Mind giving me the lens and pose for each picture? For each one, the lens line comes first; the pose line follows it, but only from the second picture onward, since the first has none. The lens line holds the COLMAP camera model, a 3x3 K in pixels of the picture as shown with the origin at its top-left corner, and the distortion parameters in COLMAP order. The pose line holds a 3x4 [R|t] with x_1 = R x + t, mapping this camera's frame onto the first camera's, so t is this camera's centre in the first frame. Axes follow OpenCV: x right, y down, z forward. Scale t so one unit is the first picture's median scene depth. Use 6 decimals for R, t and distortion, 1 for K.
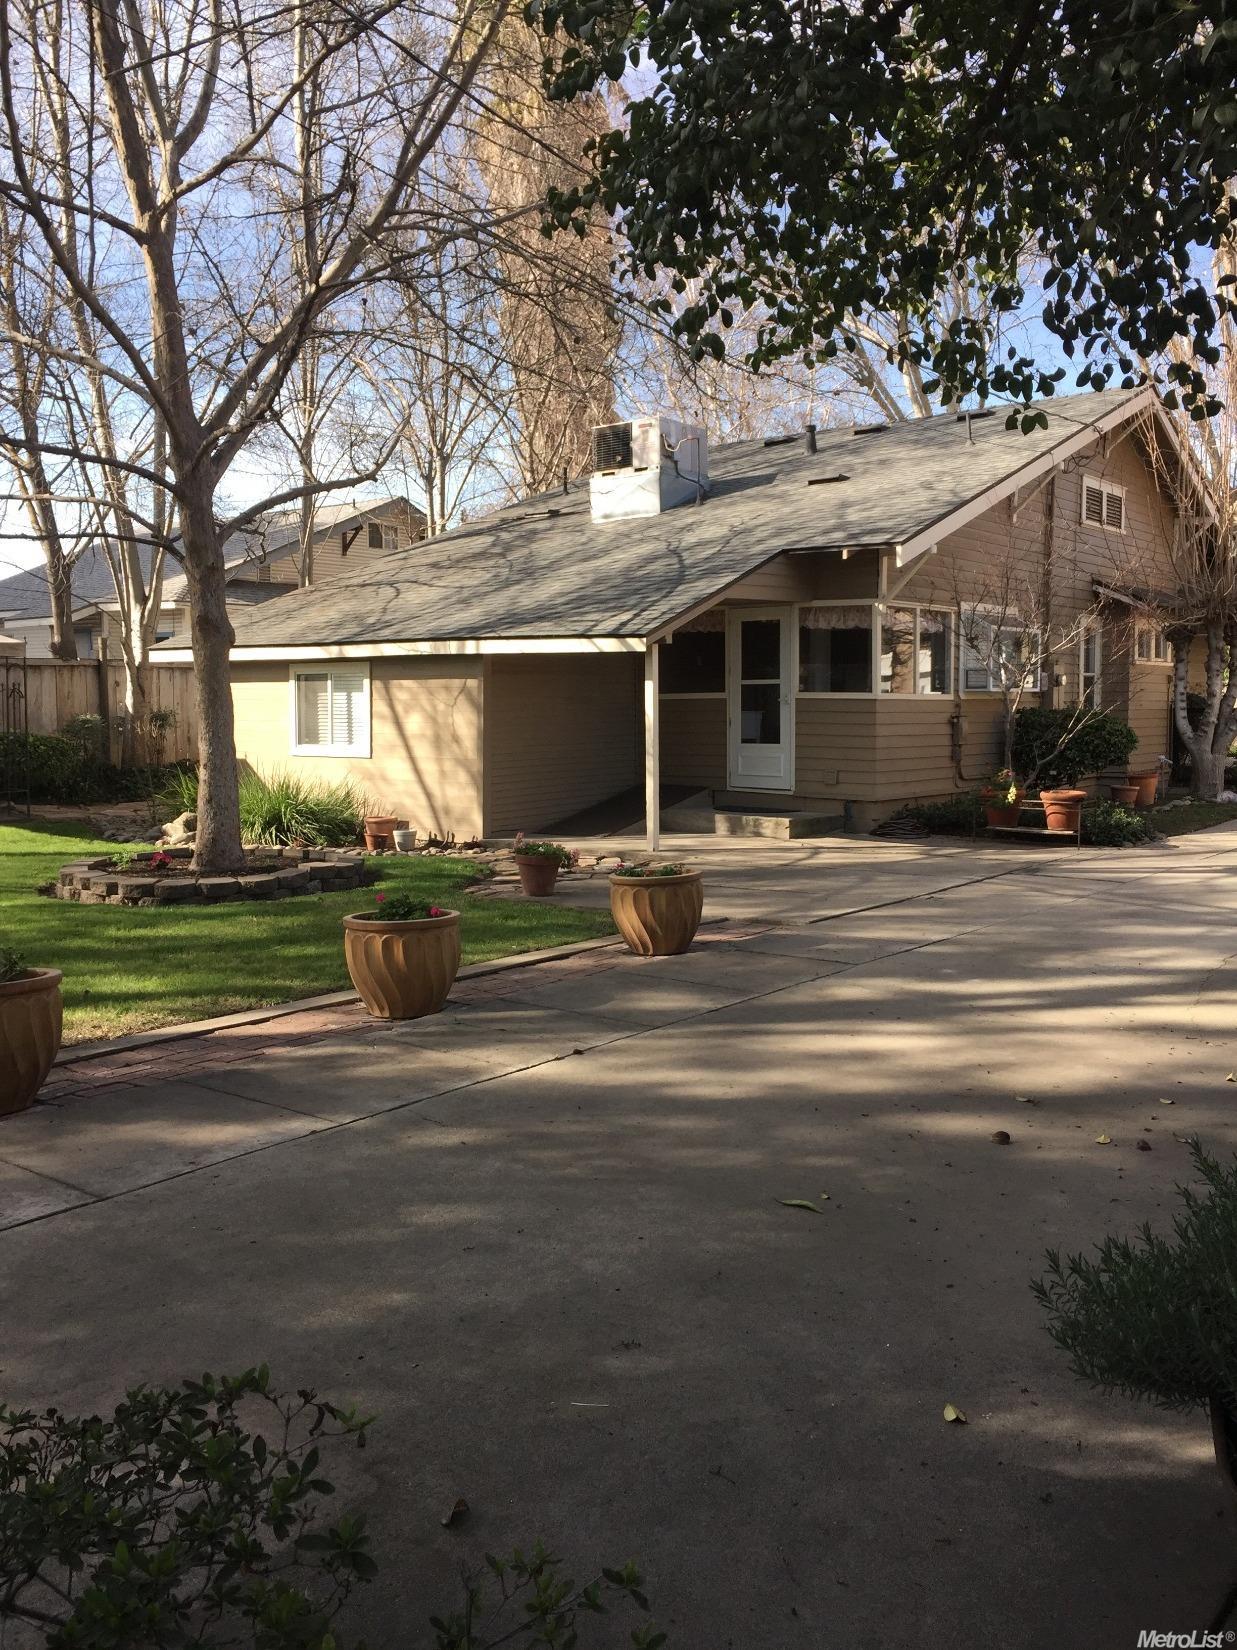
lens RADIAL K [[1413.8, 0, 617.0], [0, 1413.8, 805.3], [0, 0, 1]] dist [0.077518, -0.079520]
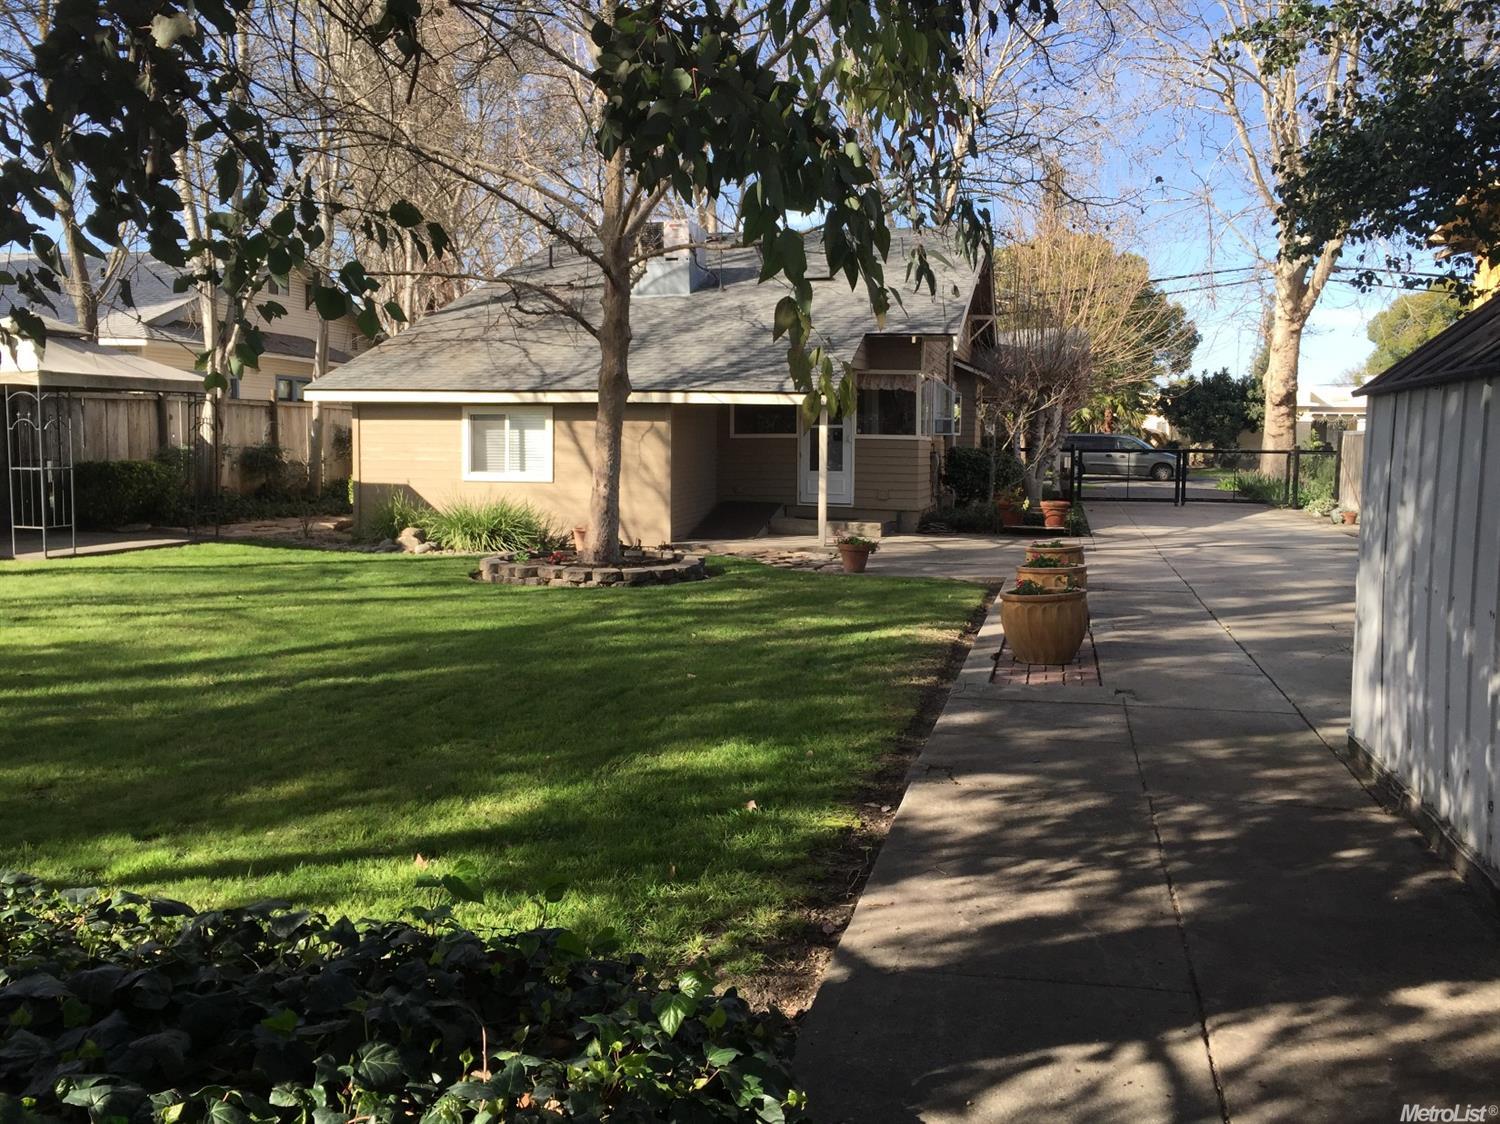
lens RADIAL K [[1285.3, 0, 755.6], [0, 1285.3, 539.5], [0, 0, 1]] dist [0.077518, -0.079520]
pose [[0.911339, -0.021380, 0.411101, -0.468353], [0.019379, 0.999771, 0.009036, 0.010599], [-0.411200, -0.000268, 0.911545, -0.116292]]
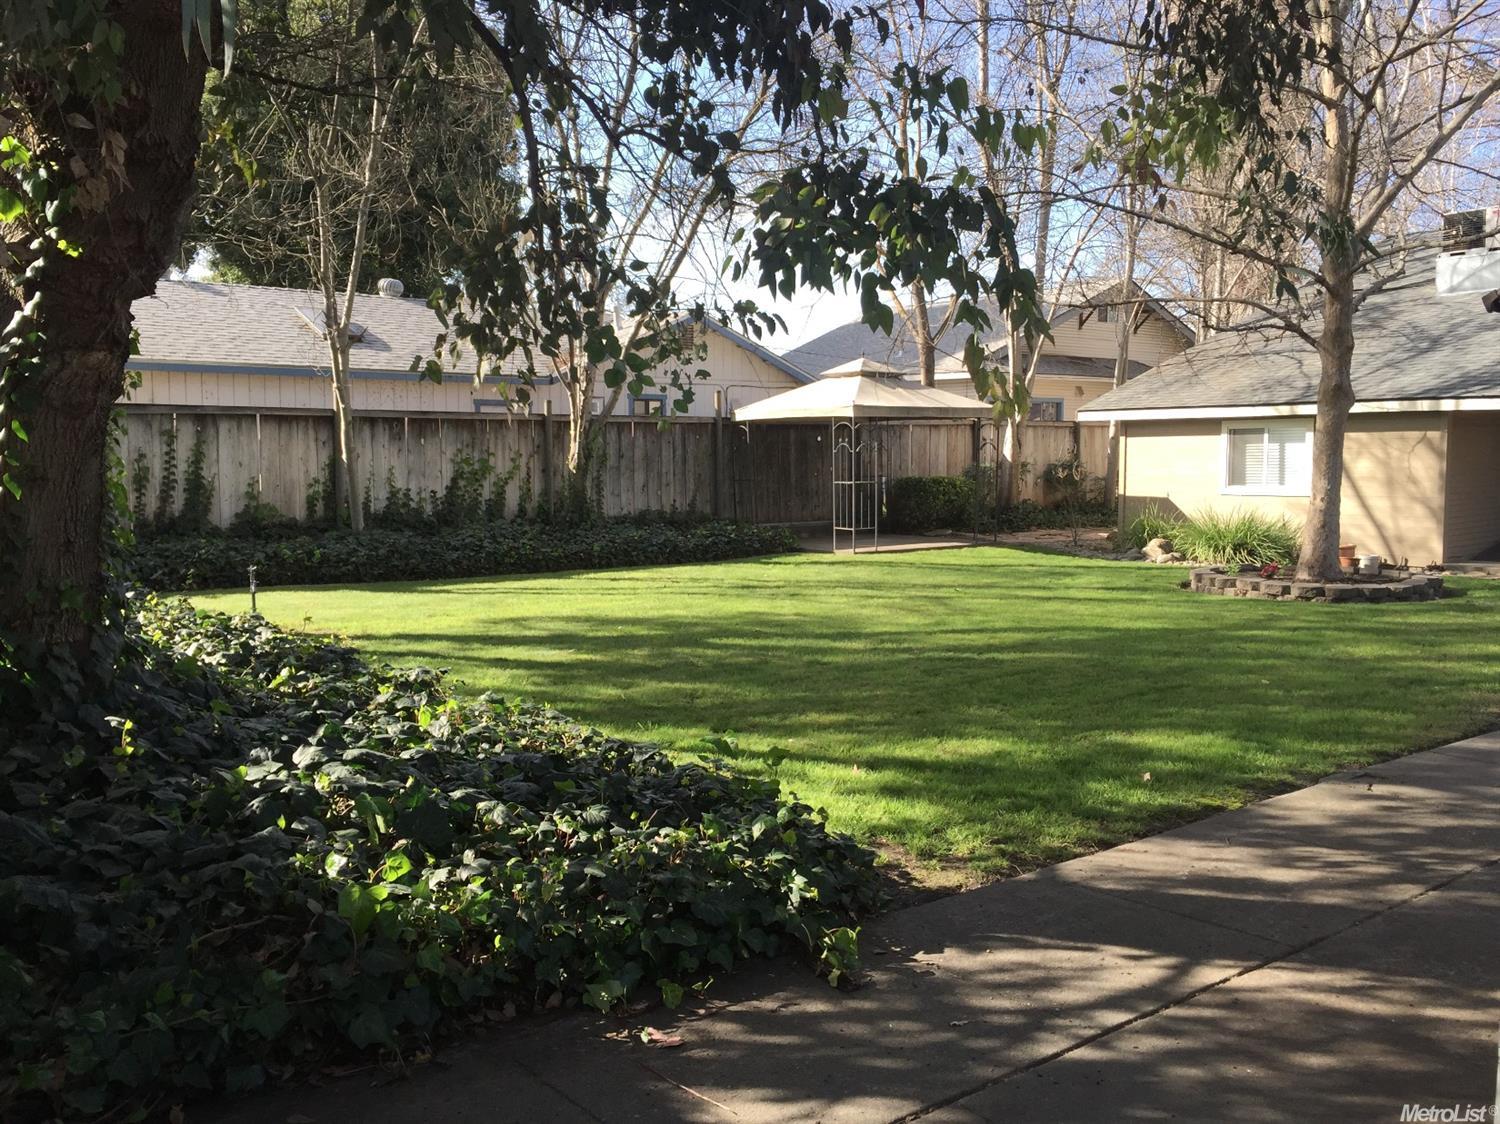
lens RADIAL K [[1285.3, 0, 755.6], [0, 1285.3, 539.5], [0, 0, 1]] dist [0.077518, -0.079520]
pose [[0.970764, 0.014860, -0.239575, -0.360229], [-0.016459, 0.999854, -0.004674, 0.016741], [0.239471, 0.008480, 0.970867, -0.201551]]
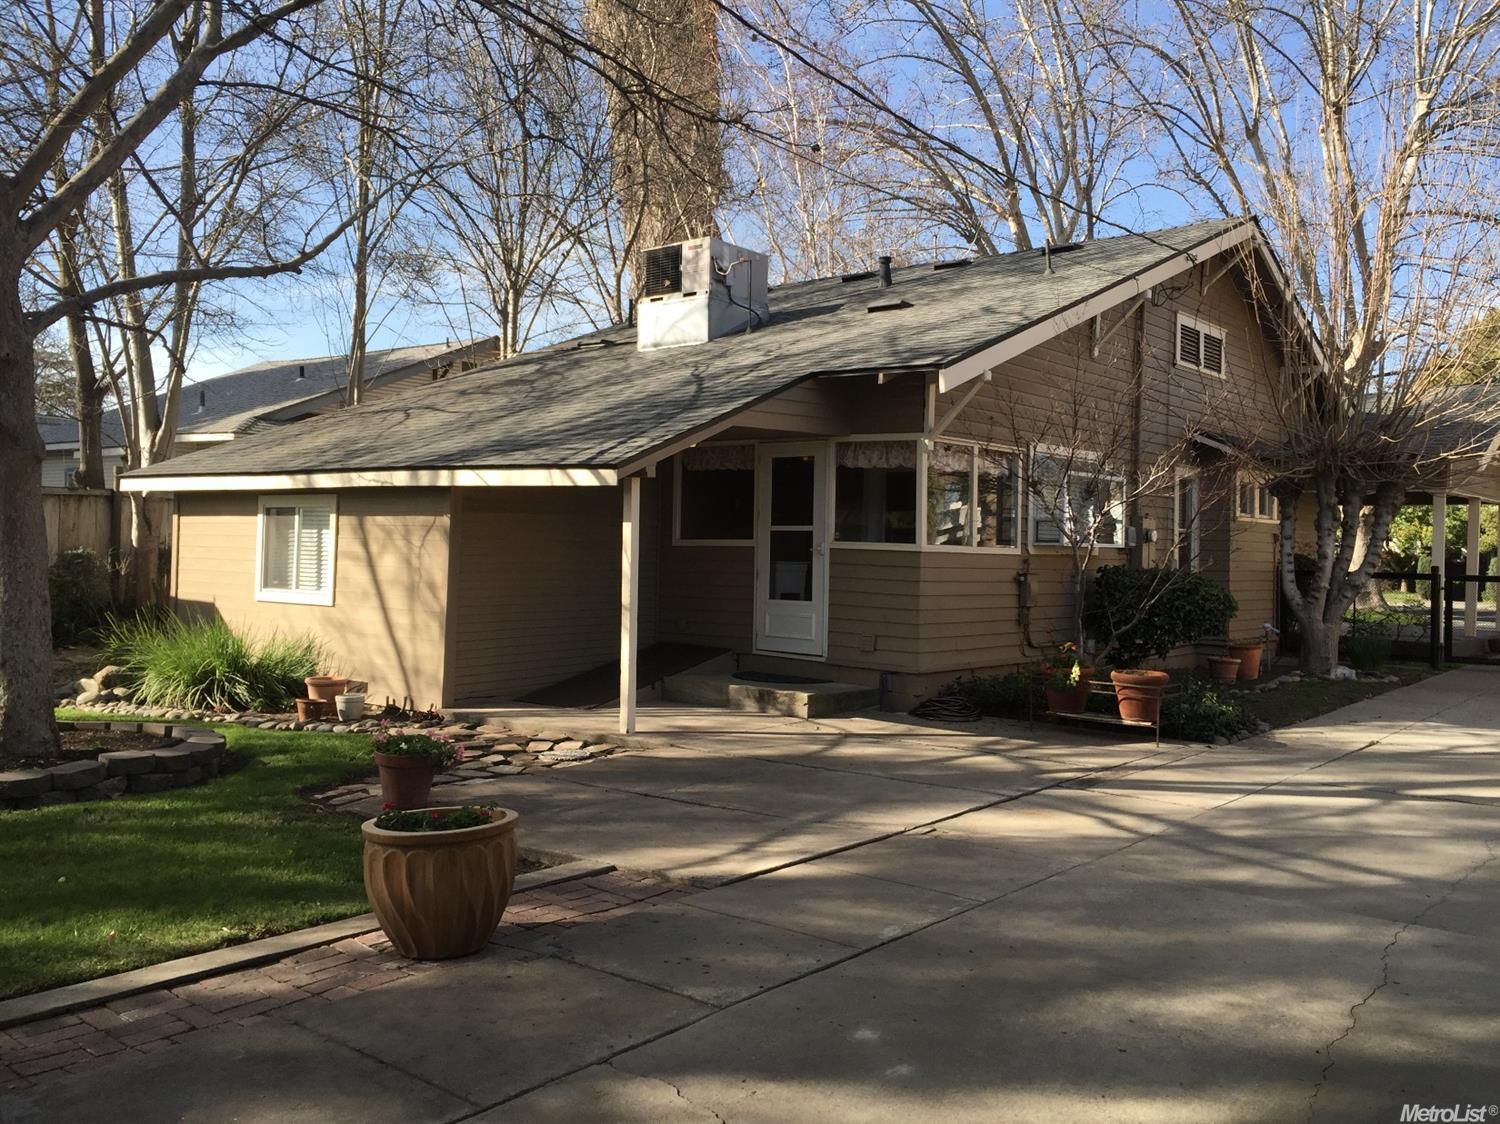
lens RADIAL K [[1285.3, 0, 755.6], [0, 1285.3, 539.5], [0, 0, 1]] dist [0.077518, -0.079520]
pose [[0.999553, 0.023745, -0.018149, 0.090433], [-0.025108, 0.996560, -0.078976, -0.017585], [0.016212, 0.079396, 0.996711, 0.218001]]
